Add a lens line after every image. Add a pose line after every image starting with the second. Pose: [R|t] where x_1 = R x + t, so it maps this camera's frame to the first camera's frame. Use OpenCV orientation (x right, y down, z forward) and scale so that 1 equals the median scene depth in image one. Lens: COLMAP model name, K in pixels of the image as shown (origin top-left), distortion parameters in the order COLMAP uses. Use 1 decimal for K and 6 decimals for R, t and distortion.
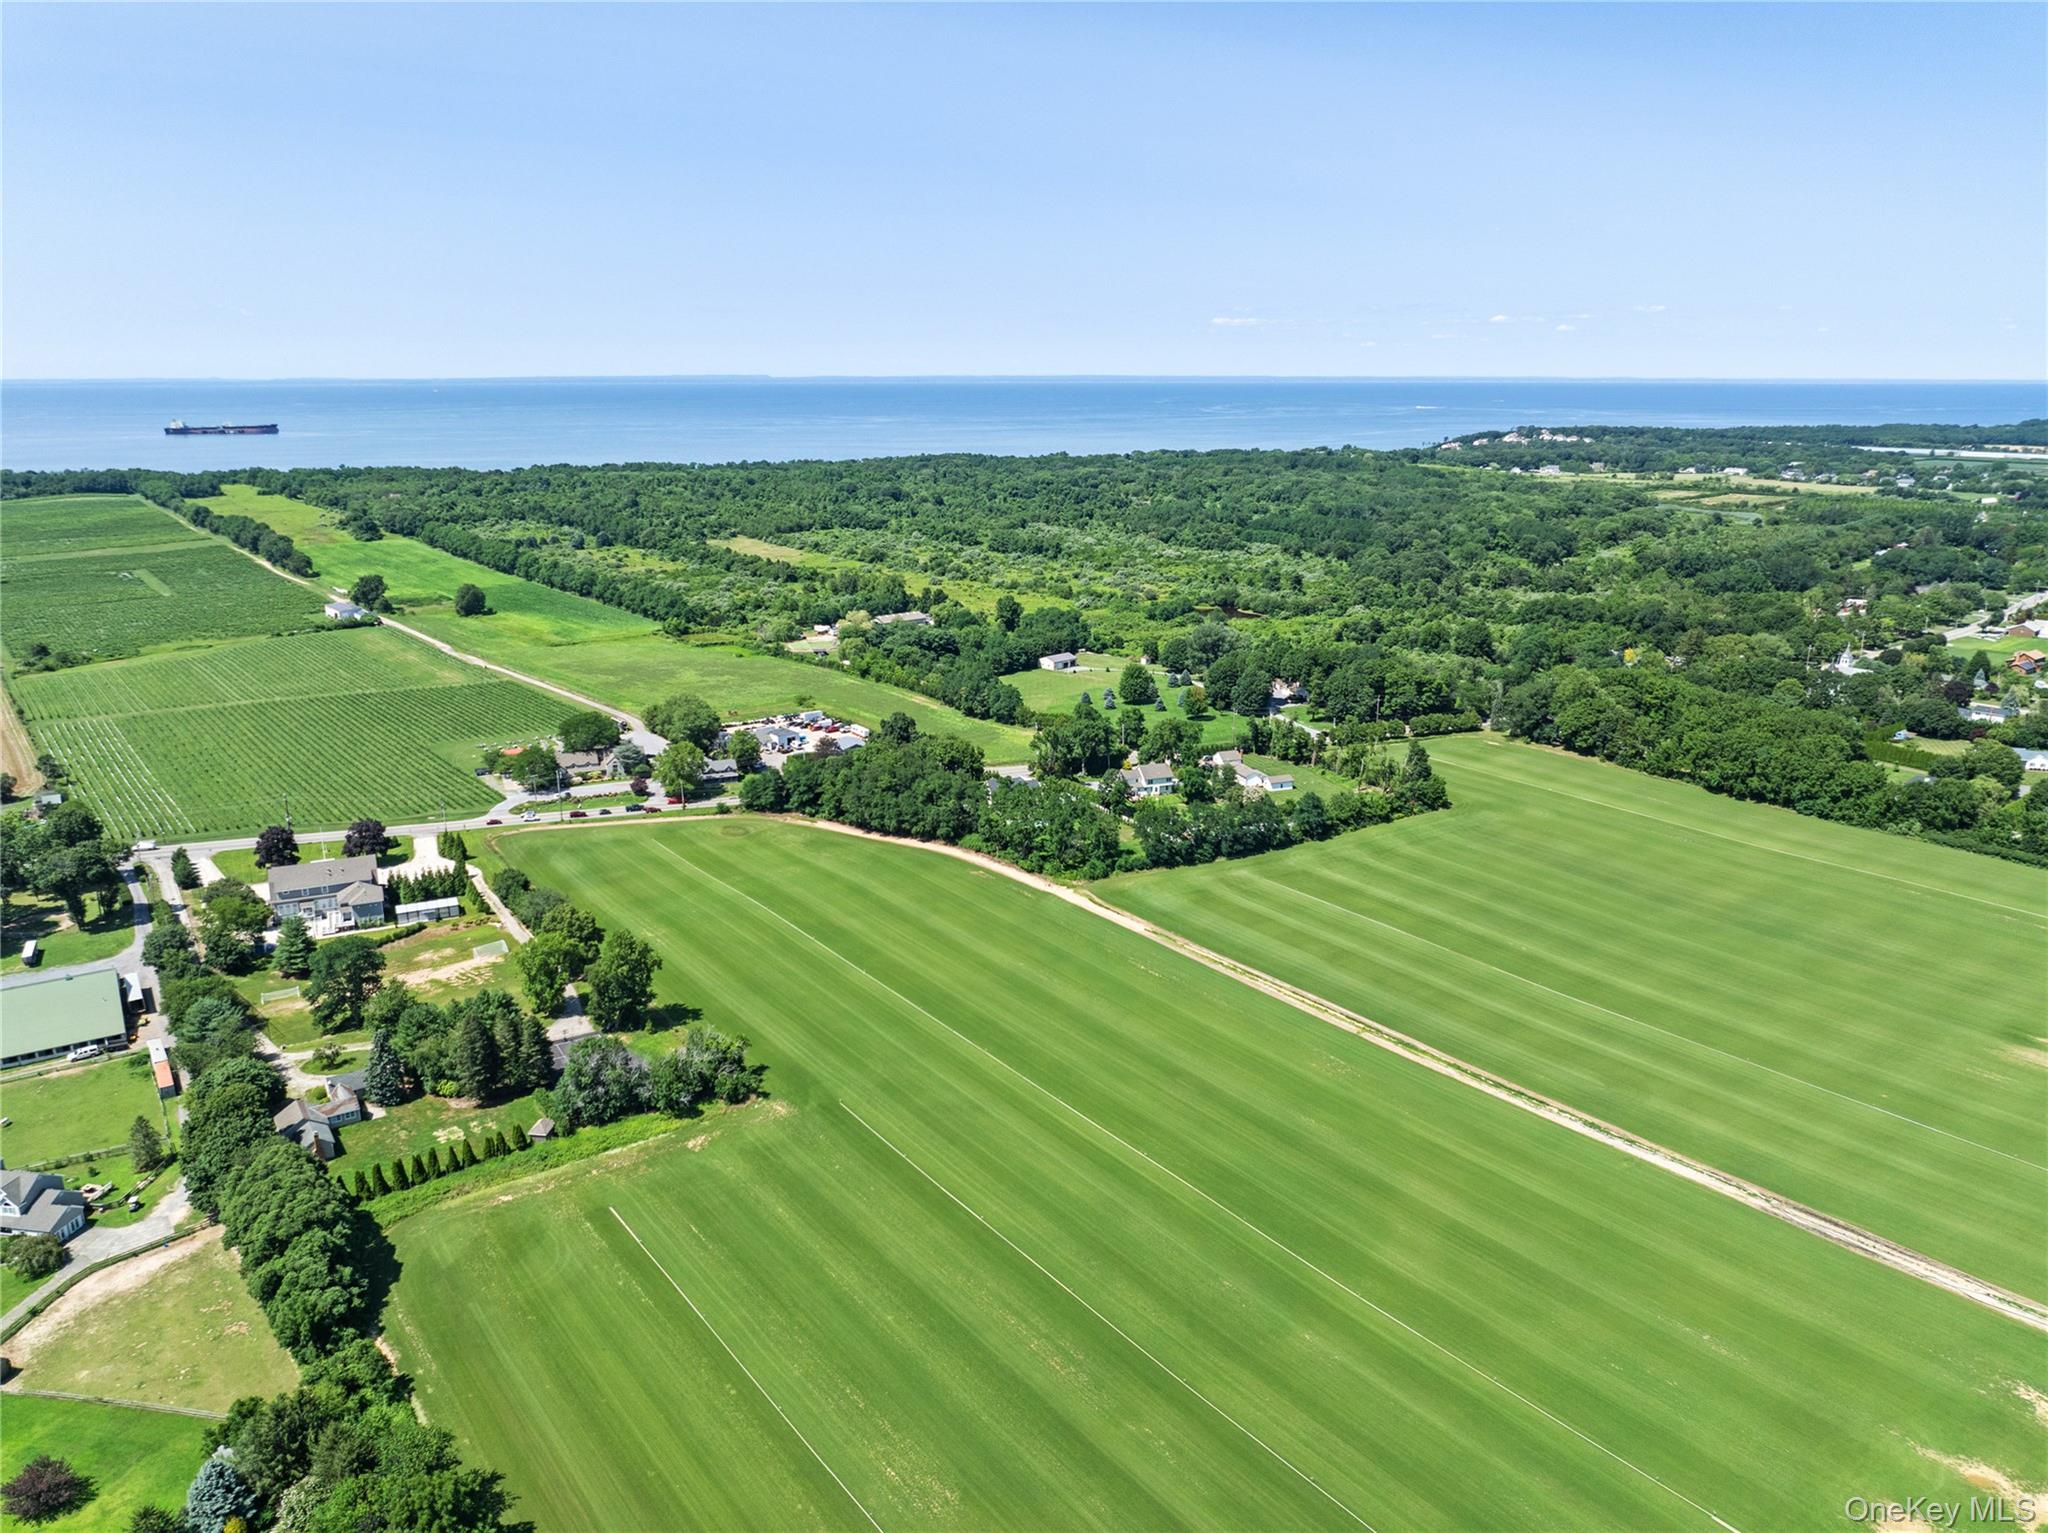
lens RADIAL K [[1441.4, 0, 1034.3], [0, 1441.4, 769.0], [0, 0, 1]] dist [-0.037044, 0.014309]
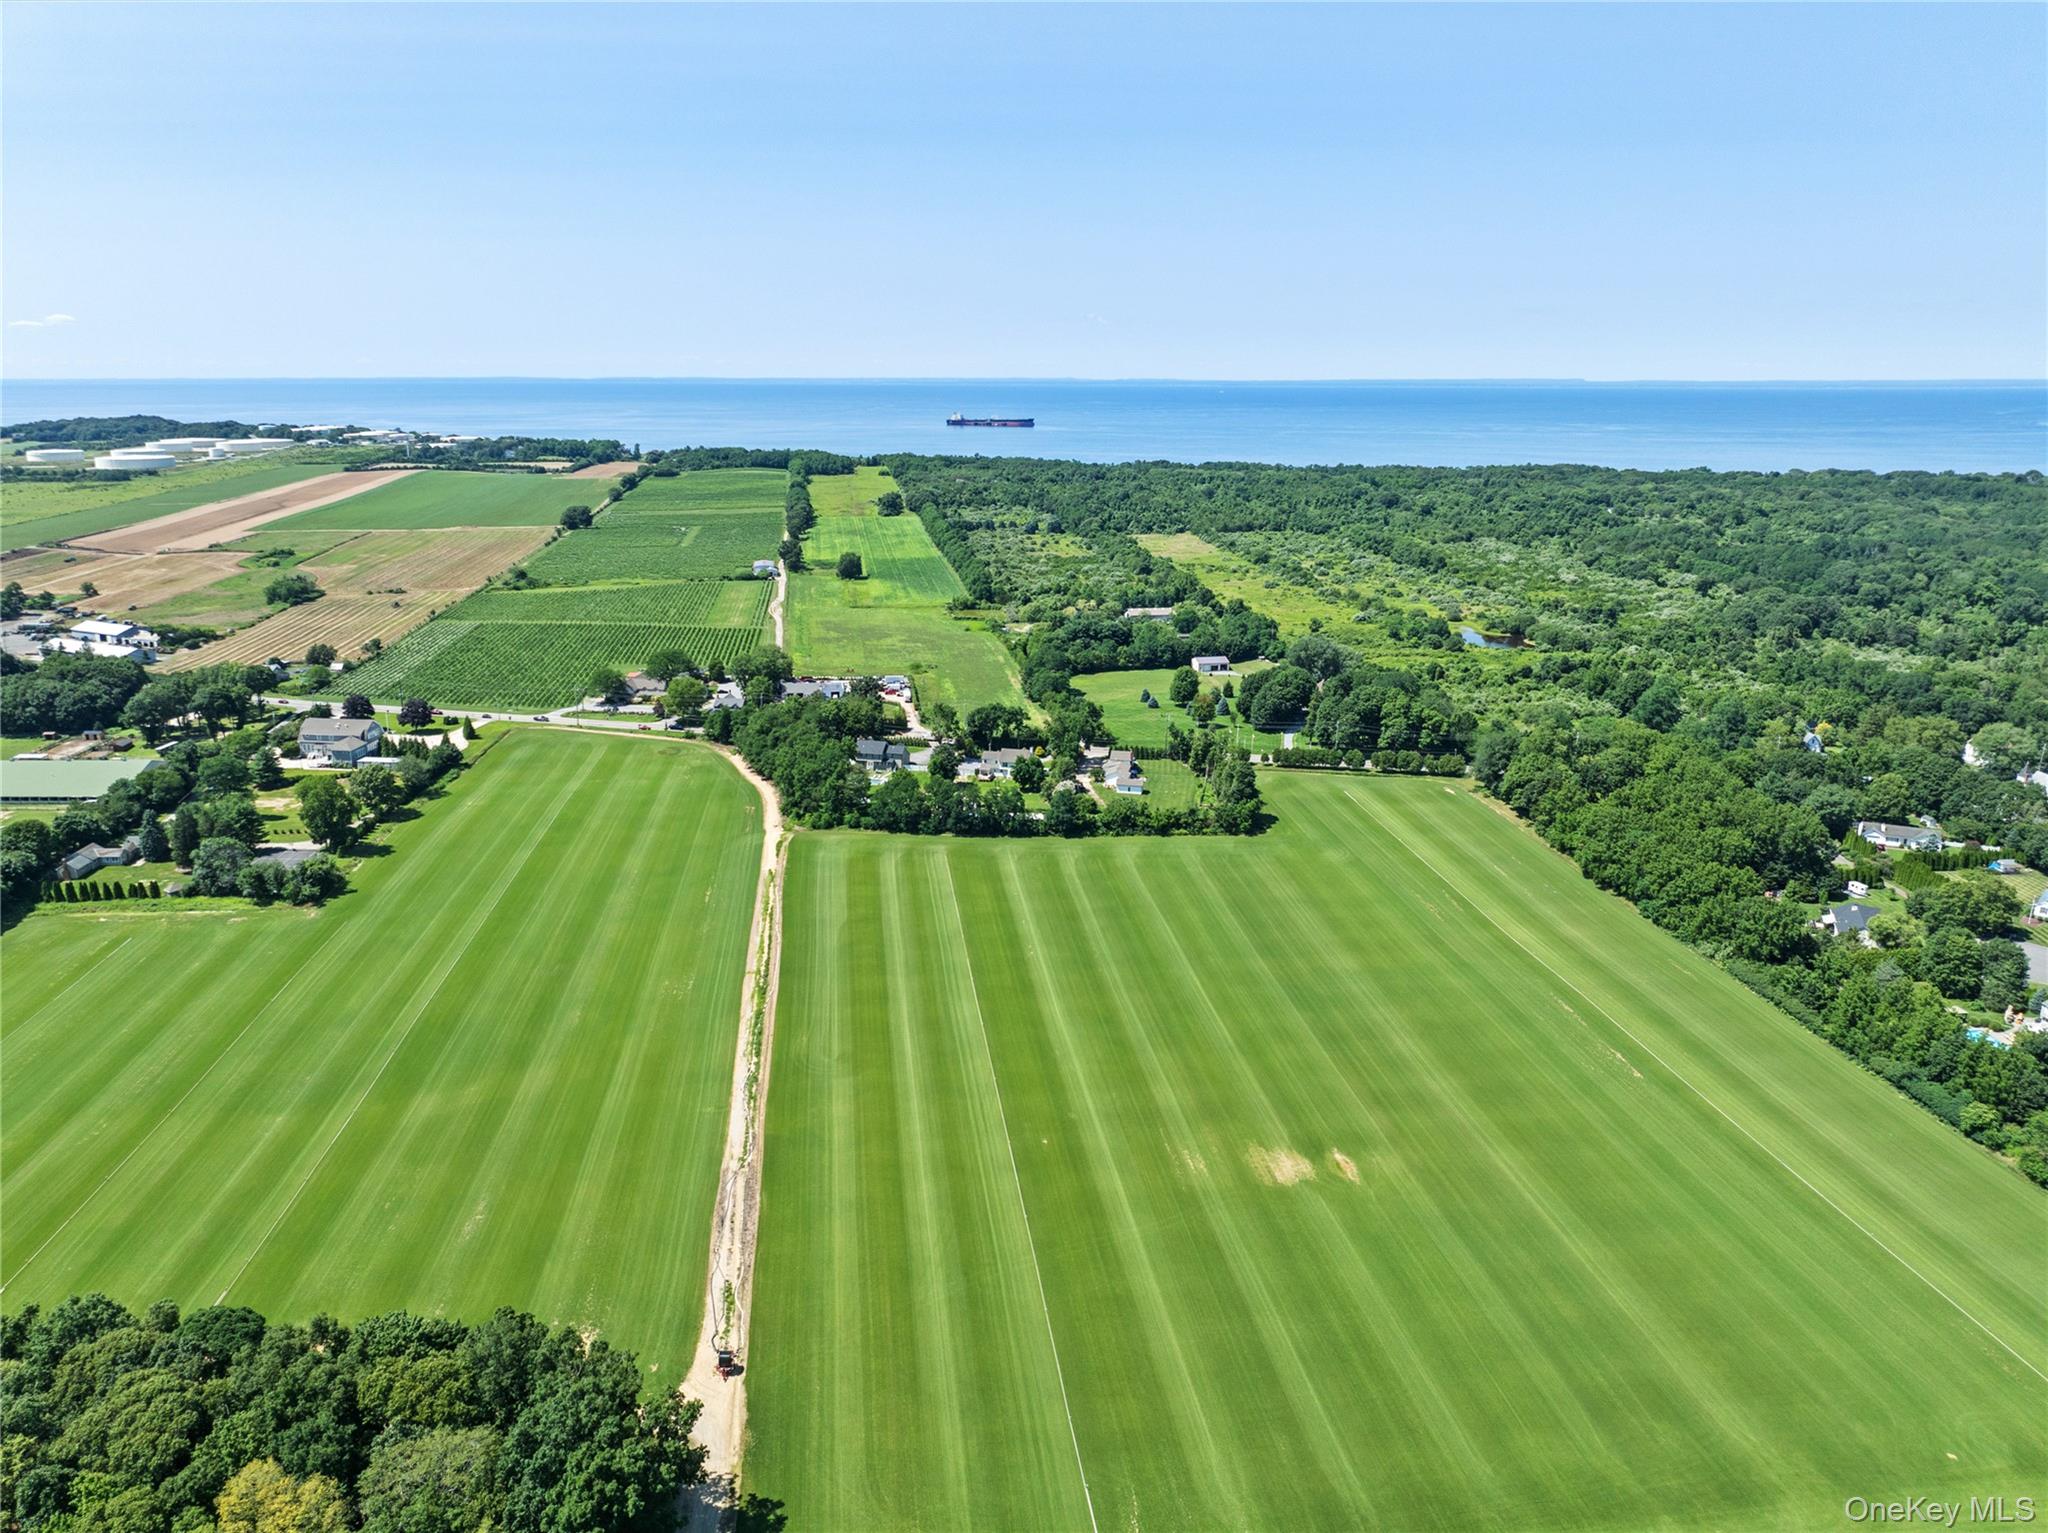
lens RADIAL K [[1441.4, 0, 1029.8], [0, 1441.4, 773.9], [0, 0, 1]] dist [-0.037044, 0.014309]
pose [[0.843066, 0.143432, -0.518331, 0.747468], [-0.142976, 0.988873, 0.041090, -0.035653], [0.518457, 0.039467, 0.854192, 0.121776]]
